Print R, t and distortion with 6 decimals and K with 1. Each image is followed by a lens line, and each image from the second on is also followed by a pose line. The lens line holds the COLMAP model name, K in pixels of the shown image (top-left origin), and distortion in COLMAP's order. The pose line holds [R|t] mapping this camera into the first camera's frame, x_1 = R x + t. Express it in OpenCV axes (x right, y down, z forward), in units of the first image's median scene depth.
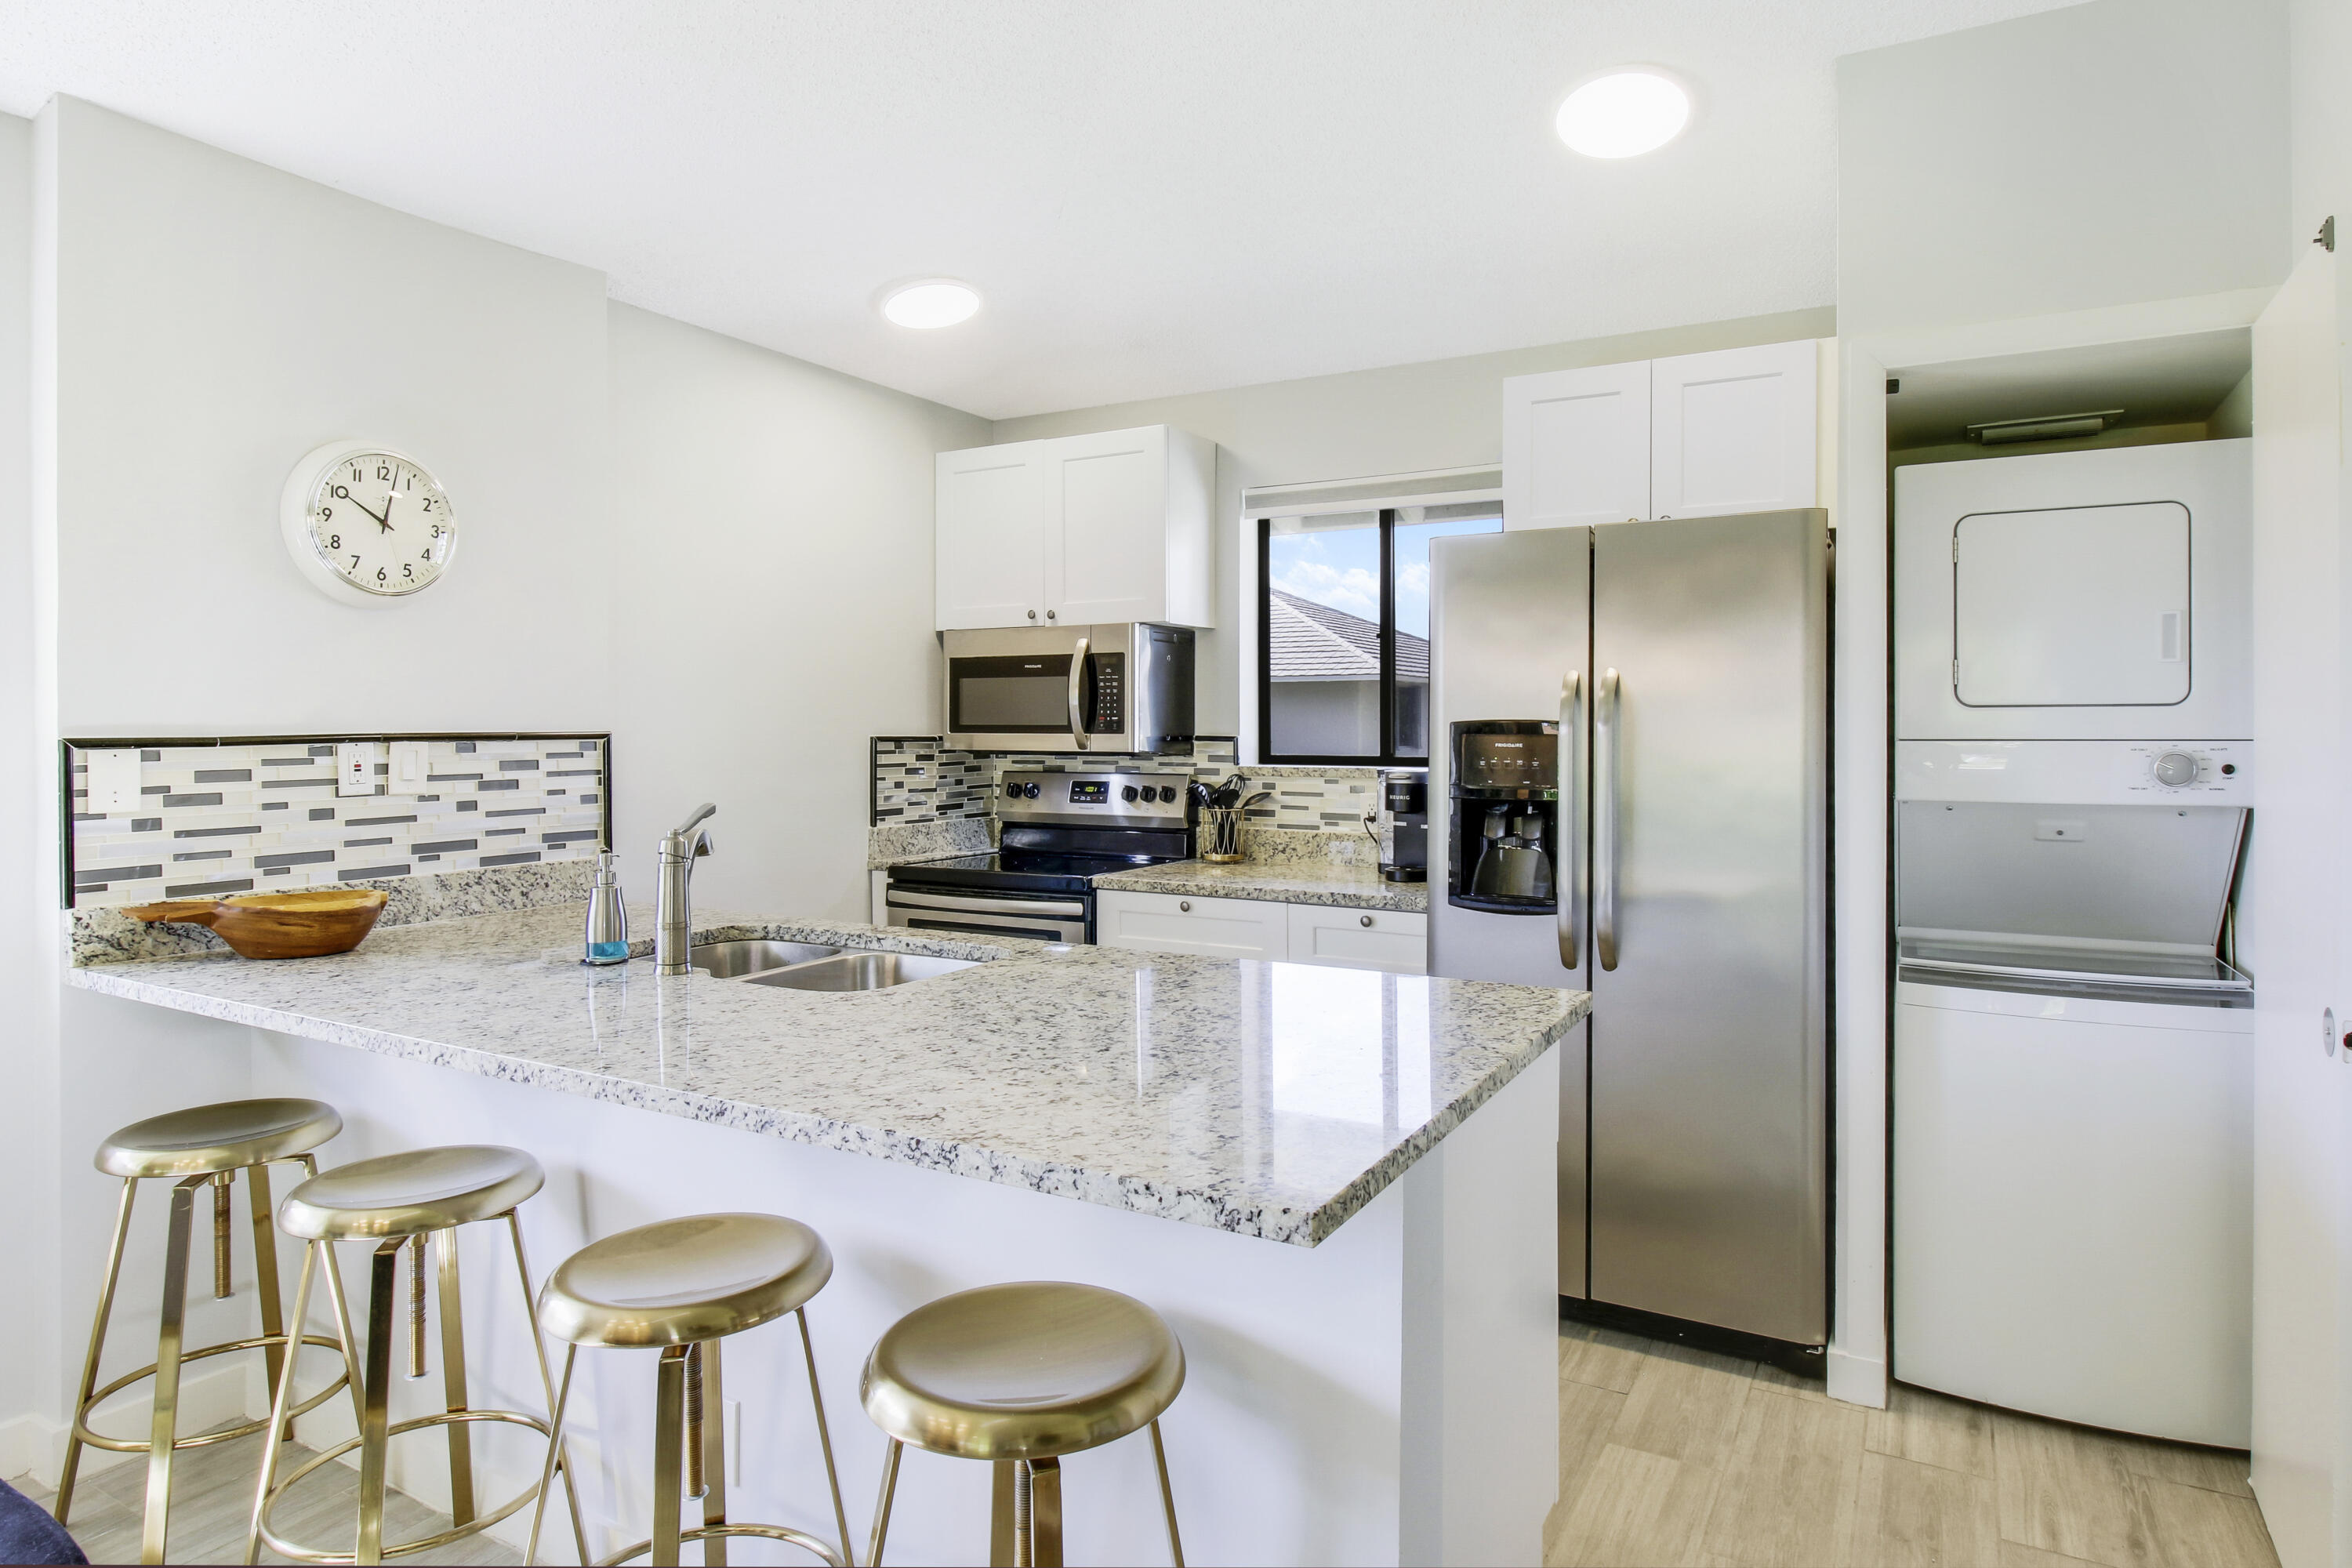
lens RADIAL K [[1292.1, 0, 1190.0], [0, 1292.1, 742.7], [0, 0, 1]] dist [-0.015650, 0.000207]
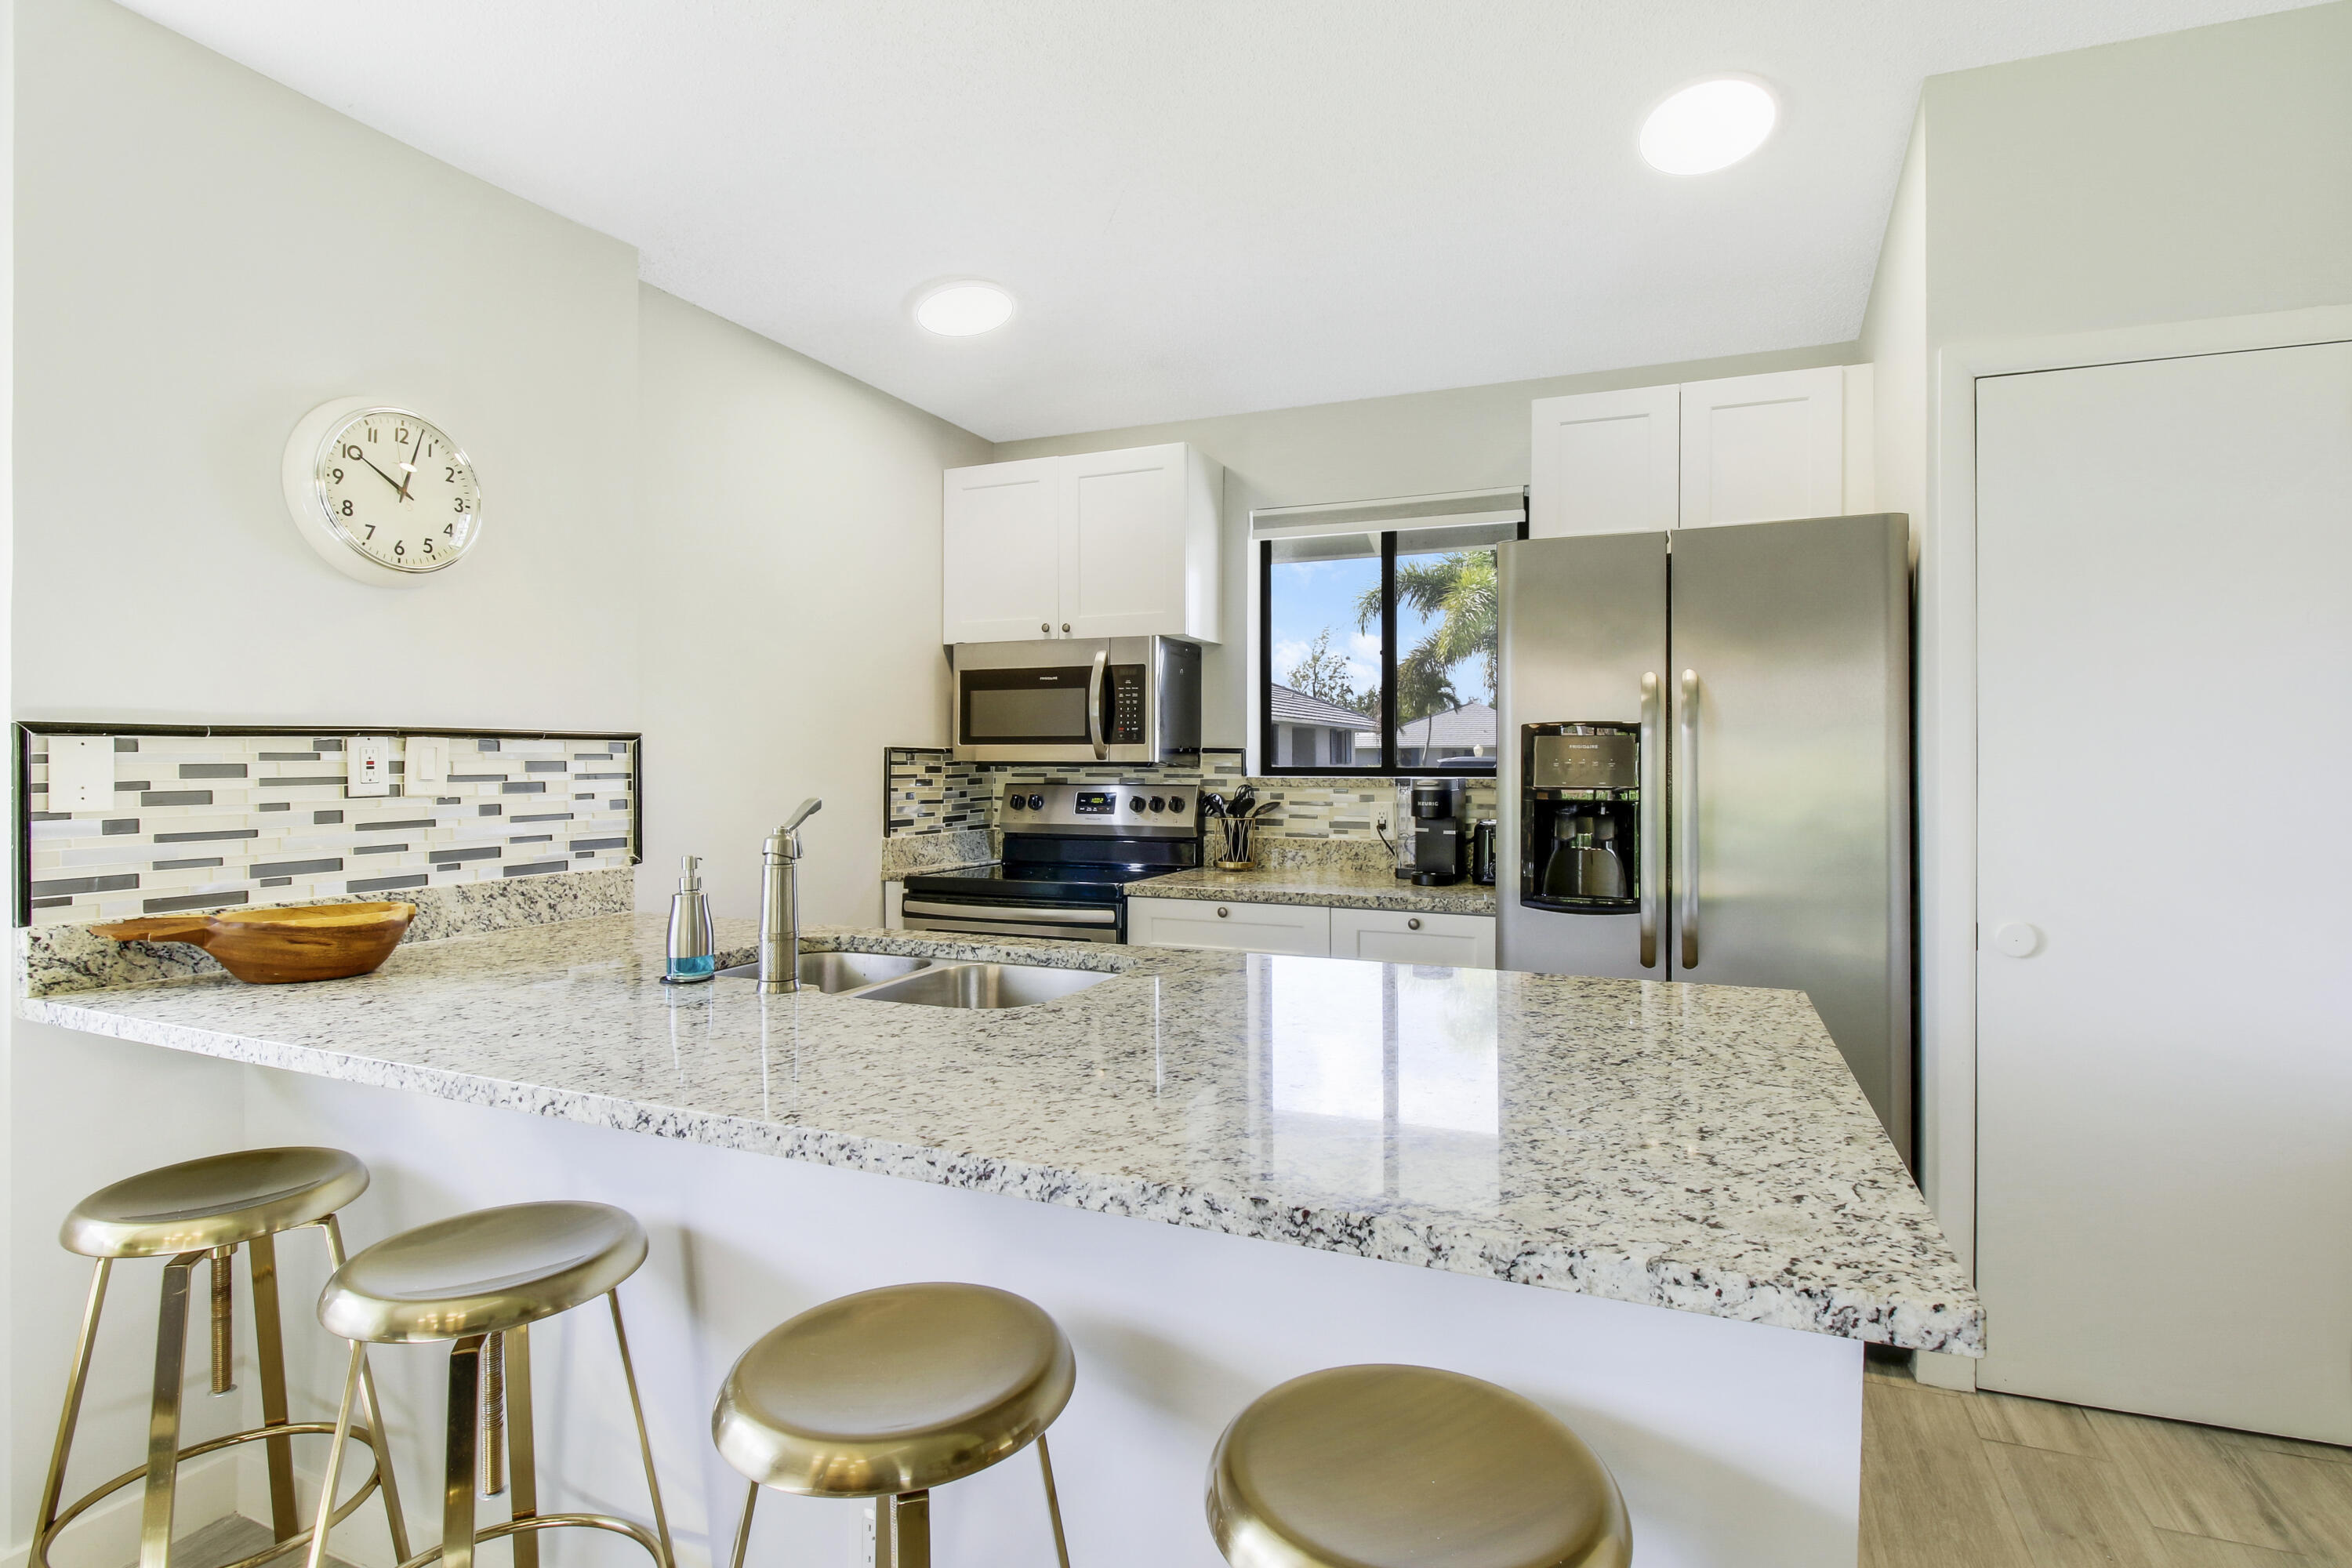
lens RADIAL K [[1119.1, 0, 1179.1], [0, 1119.1, 762.4], [0, 0, 1]] dist [-0.004863, -0.008896]
pose [[0.994226, 0.001757, 0.107291, -0.159612], [-0.000516, 0.999933, -0.011594, 0.023990], [-0.107304, 0.011472, 0.994160, 0.159845]]
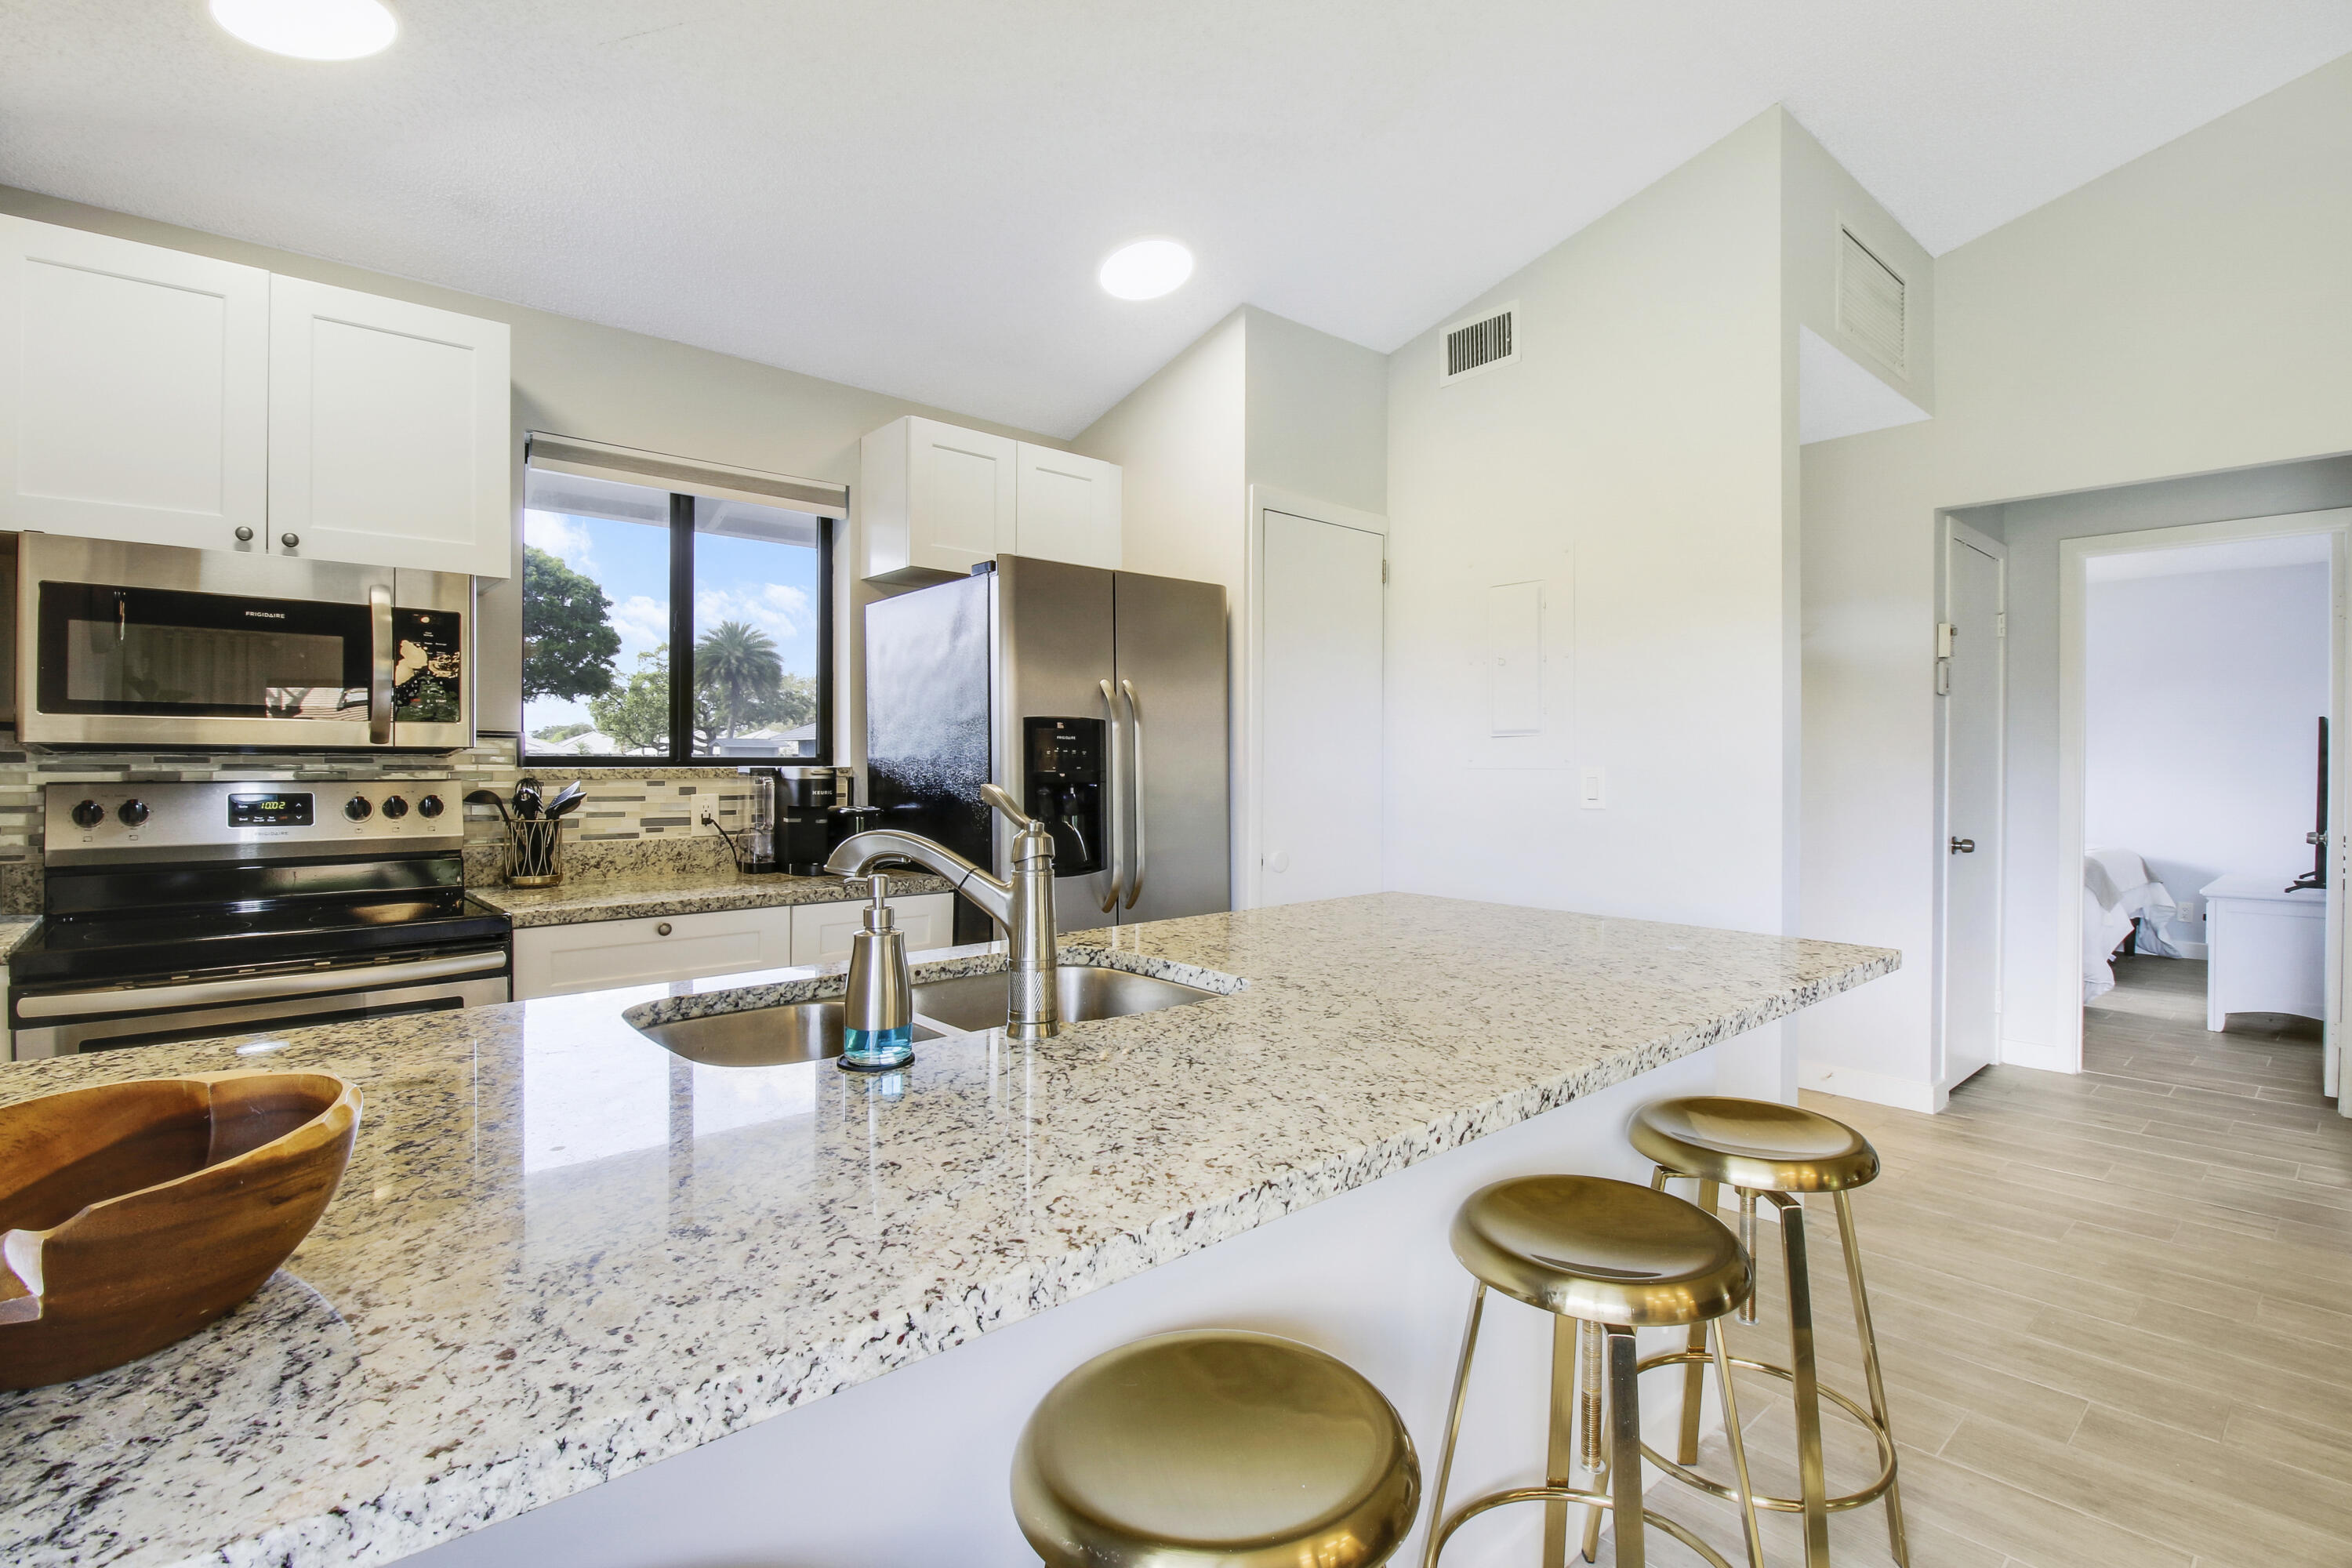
lens RADIAL K [[1119.1, 0, 1134.4], [0, 1119.1, 776.8], [0, 0, 1]] dist [-0.004863, -0.008896]
pose [[0.342339, -0.011605, 0.939505, -0.702796], [0.007357, 0.999926, 0.009670, 0.027867], [-0.939548, 0.003601, 0.342399, 0.559990]]
